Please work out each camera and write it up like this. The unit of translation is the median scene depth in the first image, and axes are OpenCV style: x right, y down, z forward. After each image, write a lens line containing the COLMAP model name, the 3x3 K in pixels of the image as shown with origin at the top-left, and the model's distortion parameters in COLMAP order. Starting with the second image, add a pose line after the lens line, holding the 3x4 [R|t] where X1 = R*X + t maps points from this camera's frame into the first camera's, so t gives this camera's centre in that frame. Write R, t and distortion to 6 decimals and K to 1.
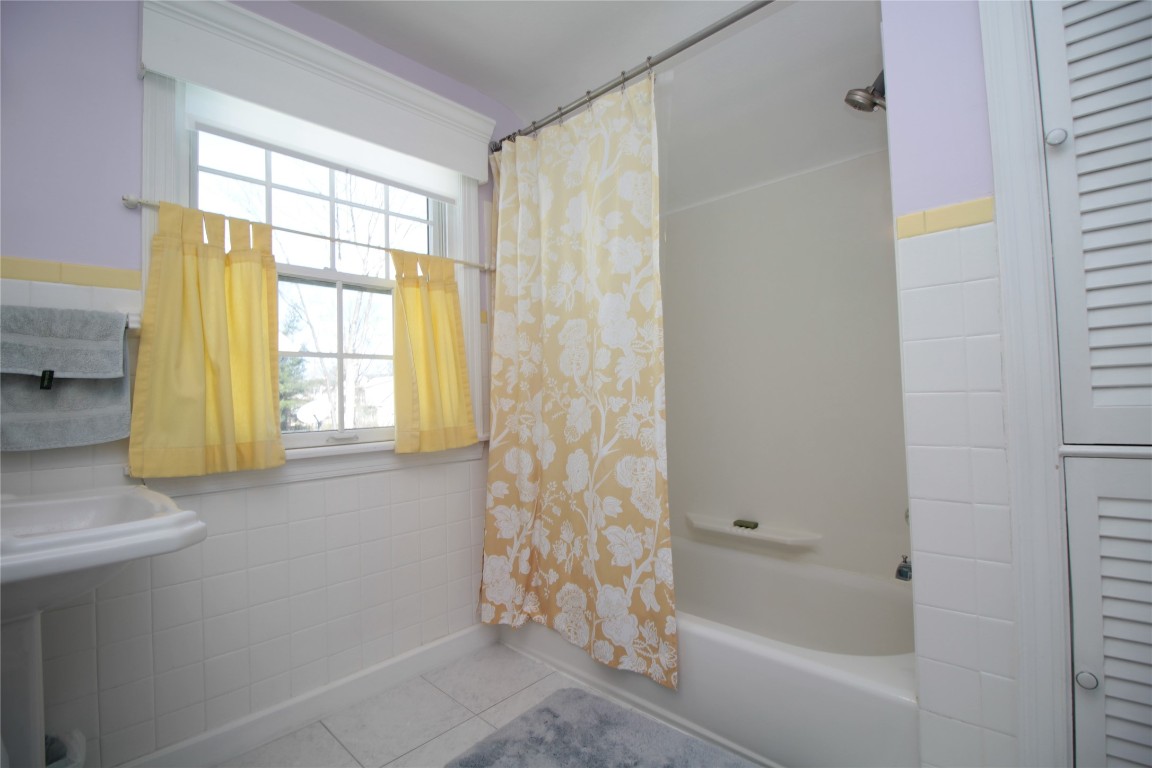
lens RADIAL K [[527.7, 0, 578.2], [0, 527.7, 376.9], [0, 0, 1]] dist [-0.001513, -0.012626]
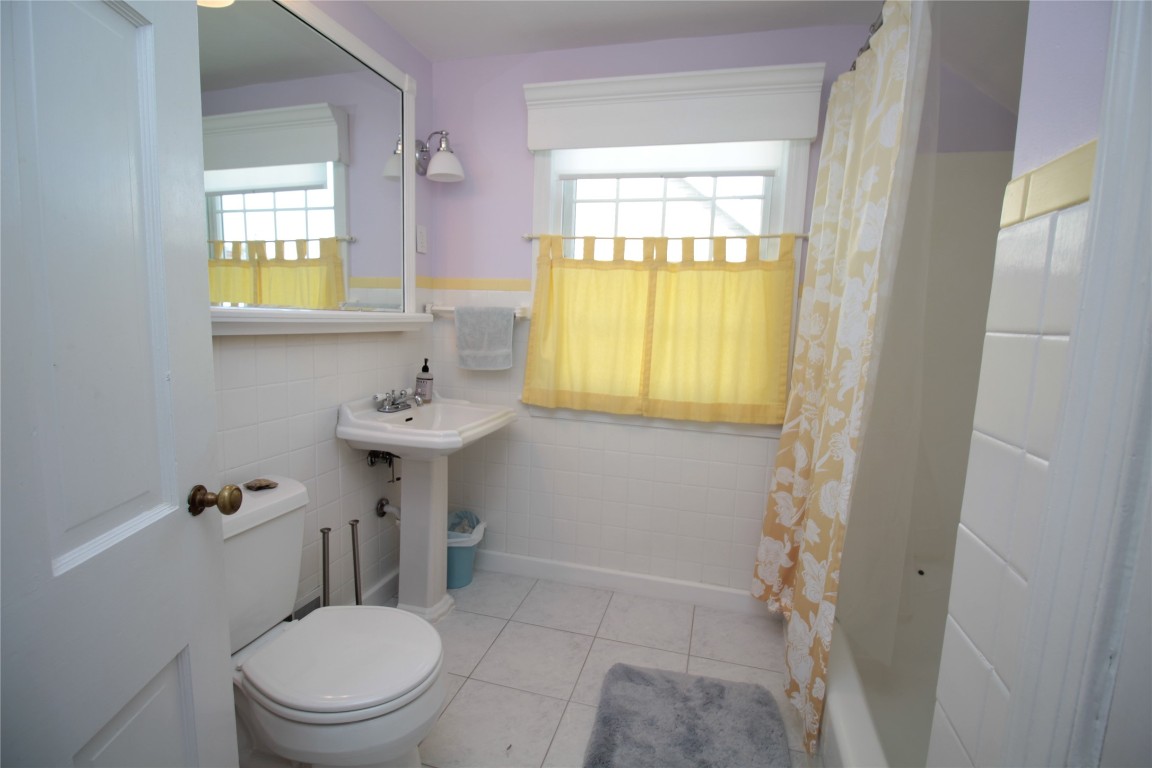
lens RADIAL K [[527.7, 0, 578.2], [0, 527.7, 376.9], [0, 0, 1]] dist [-0.001513, -0.012626]
pose [[0.478342, 0.139943, -0.866952, 0.565867], [-0.018835, 0.988629, 0.149191, -0.120096], [0.877972, -0.055035, 0.475538, 0.257054]]
